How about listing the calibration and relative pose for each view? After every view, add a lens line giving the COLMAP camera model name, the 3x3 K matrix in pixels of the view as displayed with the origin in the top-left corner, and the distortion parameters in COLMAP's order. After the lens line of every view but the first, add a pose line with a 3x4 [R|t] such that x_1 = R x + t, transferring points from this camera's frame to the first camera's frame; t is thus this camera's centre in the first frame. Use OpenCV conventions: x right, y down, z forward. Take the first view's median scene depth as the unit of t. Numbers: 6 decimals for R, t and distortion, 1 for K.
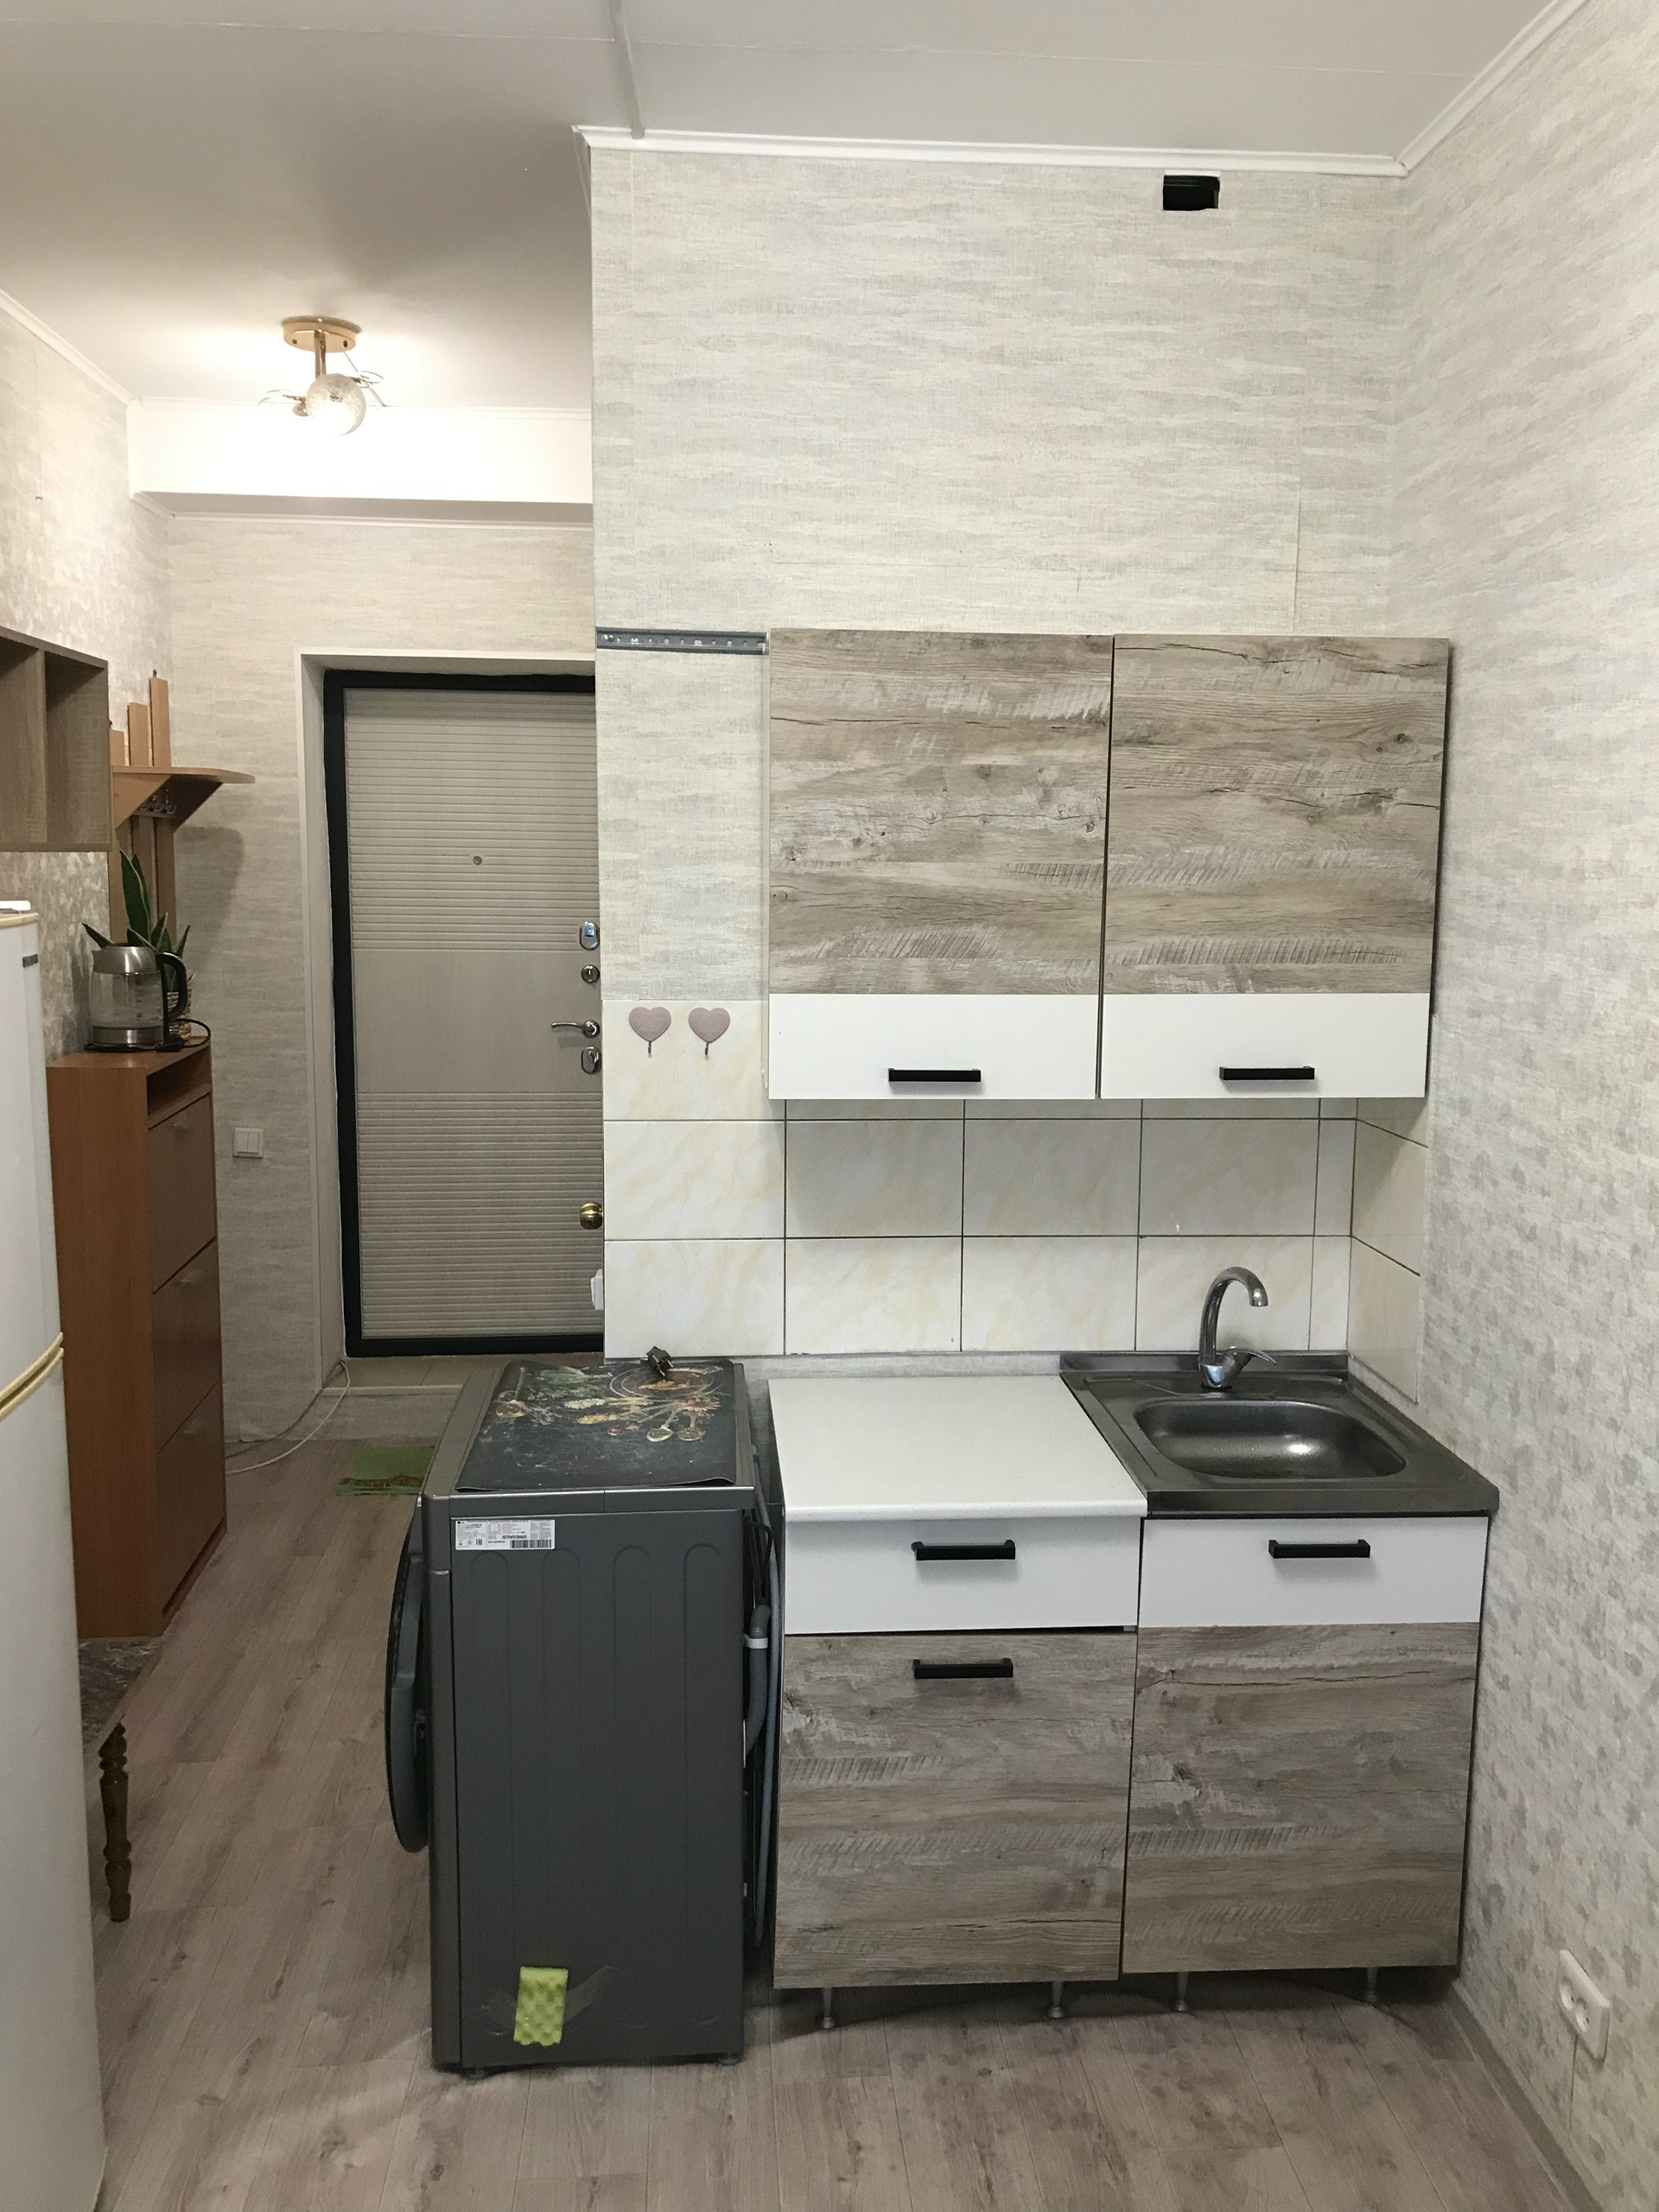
lens RADIAL K [[1884.0, 0, 829.5], [0, 1884.0, 1106.0], [0, 0, 1]] dist [0.052951, -0.216967]
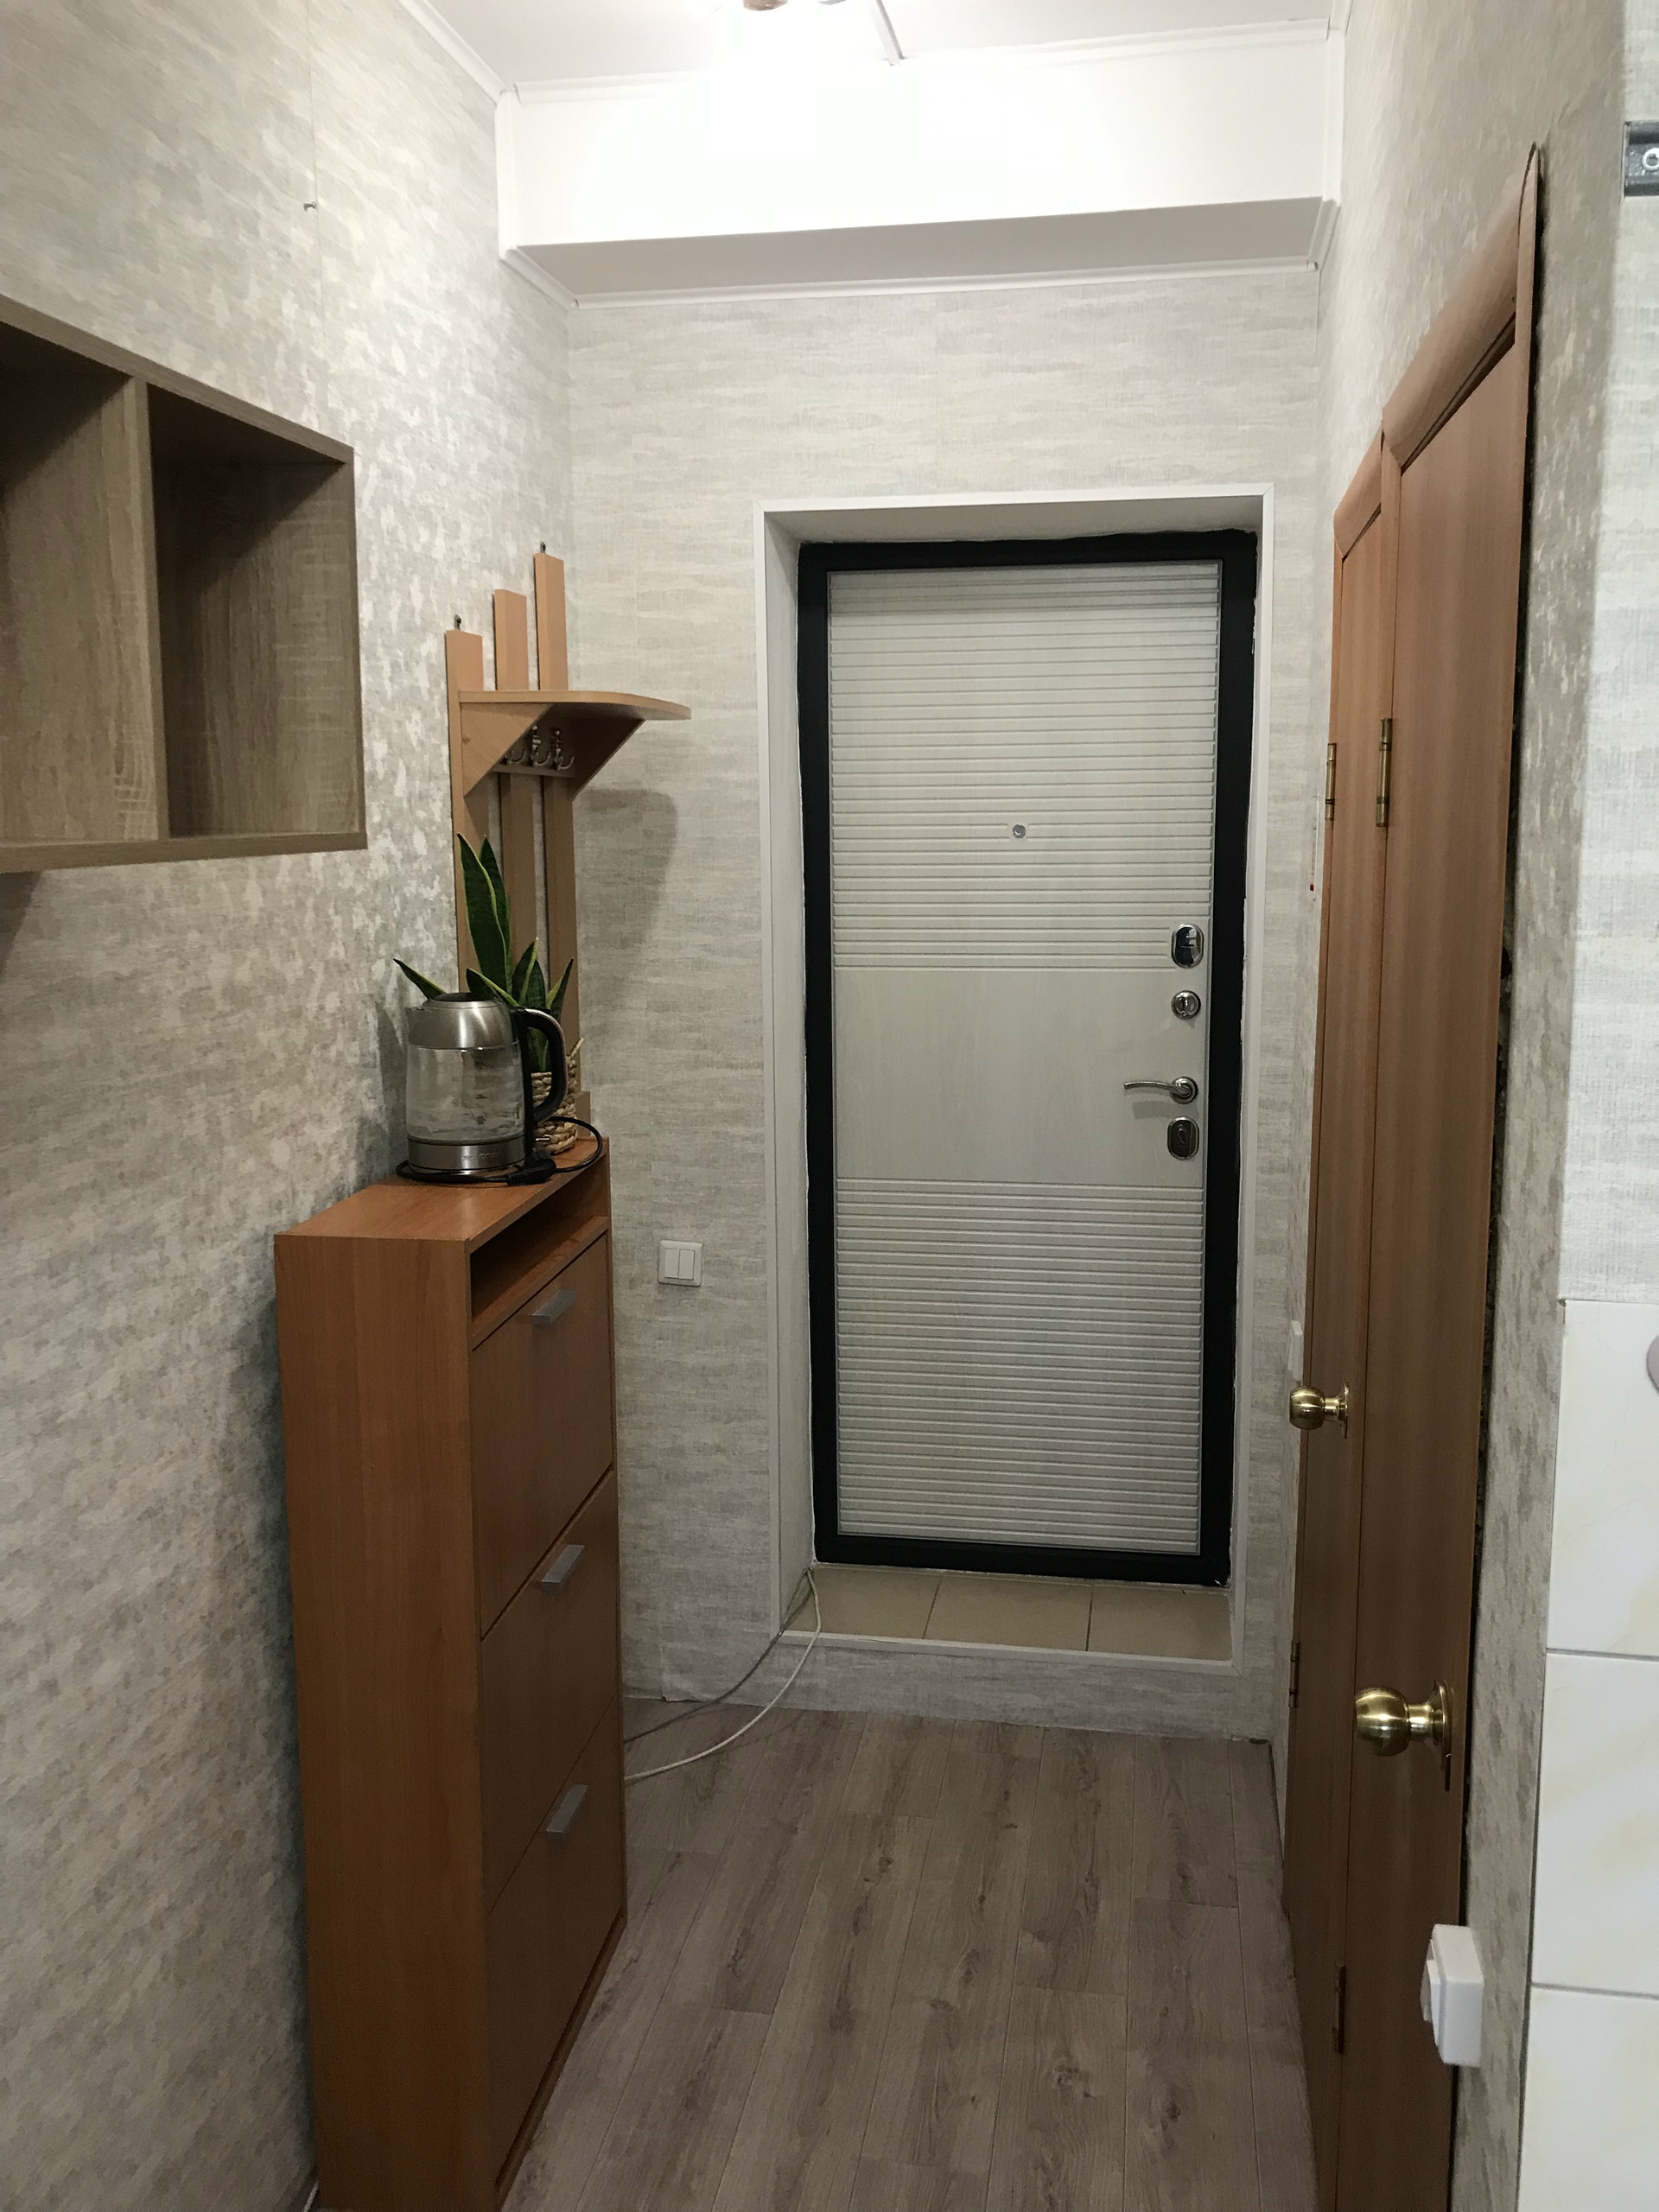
lens RADIAL K [[1821.9, 0, 829.5], [0, 1821.9, 1106.0], [0, 0, 1]] dist [0.143320, -0.187945]
pose [[0.969824, 0.023210, -0.242699, -0.102400], [-0.015101, 0.999265, 0.035221, -0.061015], [0.243338, -0.030494, 0.969462, 0.395443]]
